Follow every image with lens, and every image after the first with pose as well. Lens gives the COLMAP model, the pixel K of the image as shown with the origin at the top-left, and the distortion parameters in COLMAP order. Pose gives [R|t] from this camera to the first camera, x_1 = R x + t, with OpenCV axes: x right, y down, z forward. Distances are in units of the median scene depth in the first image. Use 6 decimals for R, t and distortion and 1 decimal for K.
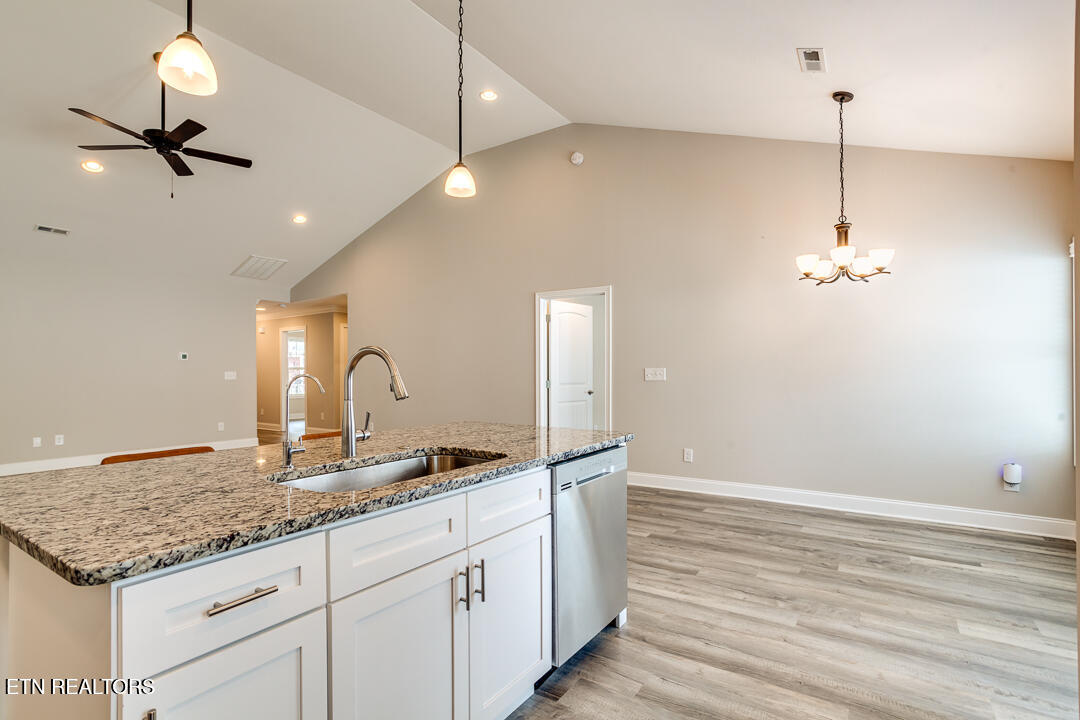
lens RADIAL K [[519.8, 0, 536.9], [0, 519.8, 373.0], [0, 0, 1]] dist [-0.044656, 0.023818]
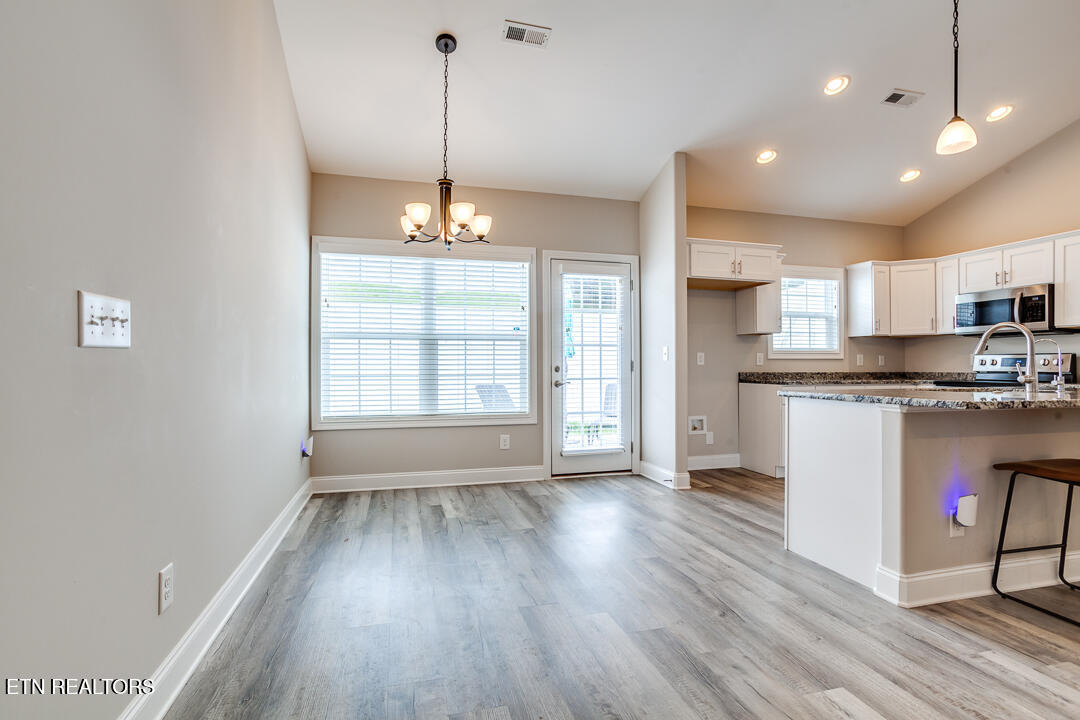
lens RADIAL K [[519.8, 0, 540.6], [0, 519.8, 364.4], [0, 0, 1]] dist [-0.044656, 0.023818]
pose [[-0.758284, 0.006940, 0.651887, -0.117841], [0.007638, 0.999969, -0.001762, 0.036409], [-0.651879, 0.003643, -0.758314, 1.538901]]
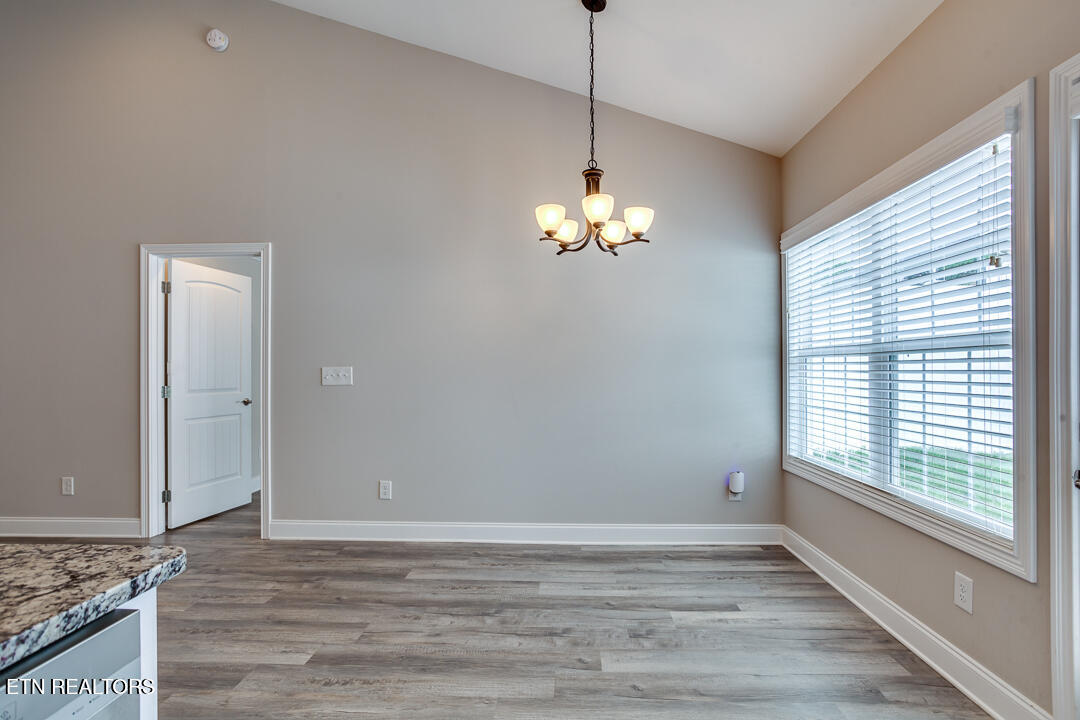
lens RADIAL K [[519.8, 0, 543.2], [0, 519.8, 369.3], [0, 0, 1]] dist [-0.044656, 0.023818]
pose [[0.849663, 0.002185, 0.527322, 0.143690], [0.001364, 0.999979, -0.006342, -0.002490], [-0.527325, 0.006108, 0.849642, 0.398980]]
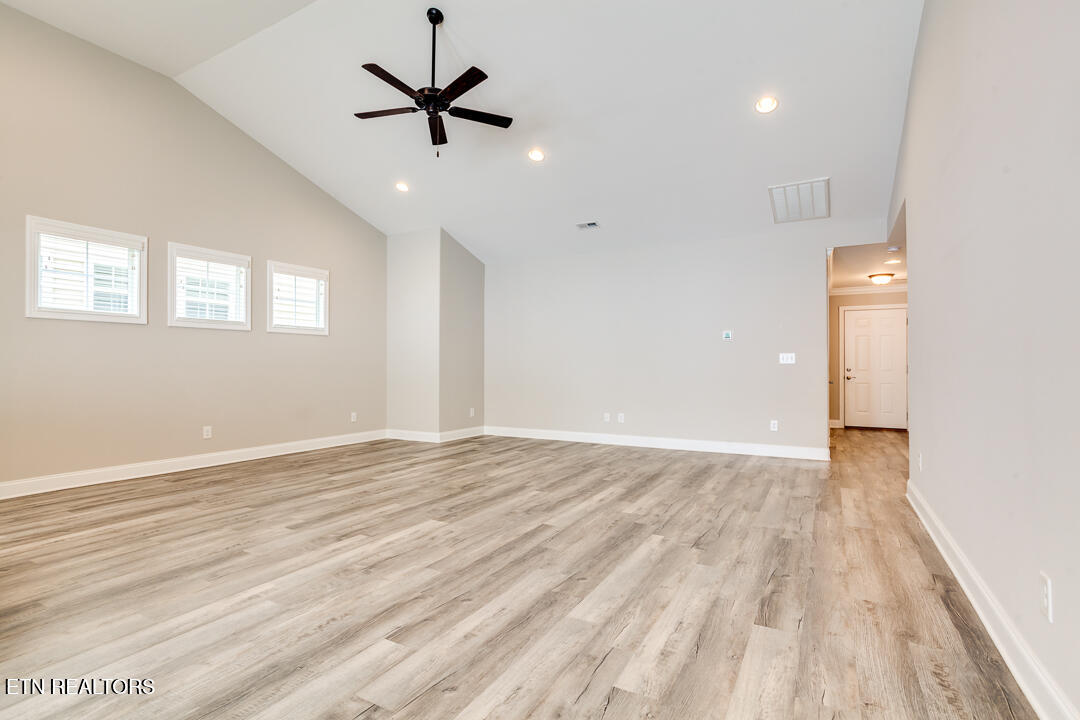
lens RADIAL K [[519.8, 0, 540.4], [0, 519.8, 368.8], [0, 0, 1]] dist [-0.044656, 0.023818]
pose [[0.070750, 0.009185, -0.997452, 0.261836], [-0.005672, 0.999945, 0.008806, 0.032939], [0.997478, 0.005035, 0.070798, 1.324966]]
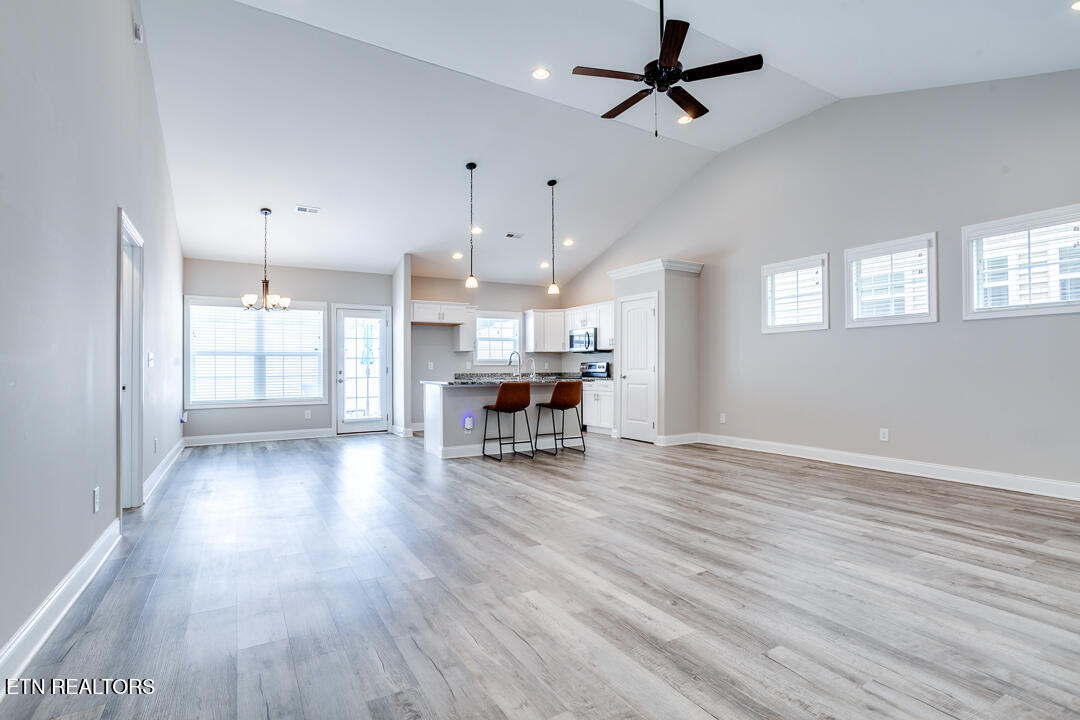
lens RADIAL K [[519.8, 0, 534.6], [0, 519.8, 363.3], [0, 0, 1]] dist [-0.044656, 0.023818]
pose [[-0.896095, 0.015454, 0.443594, -1.068350], [0.013933, 0.999881, -0.006688, 0.033892], [-0.443645, 0.000188, -0.896203, 2.173252]]
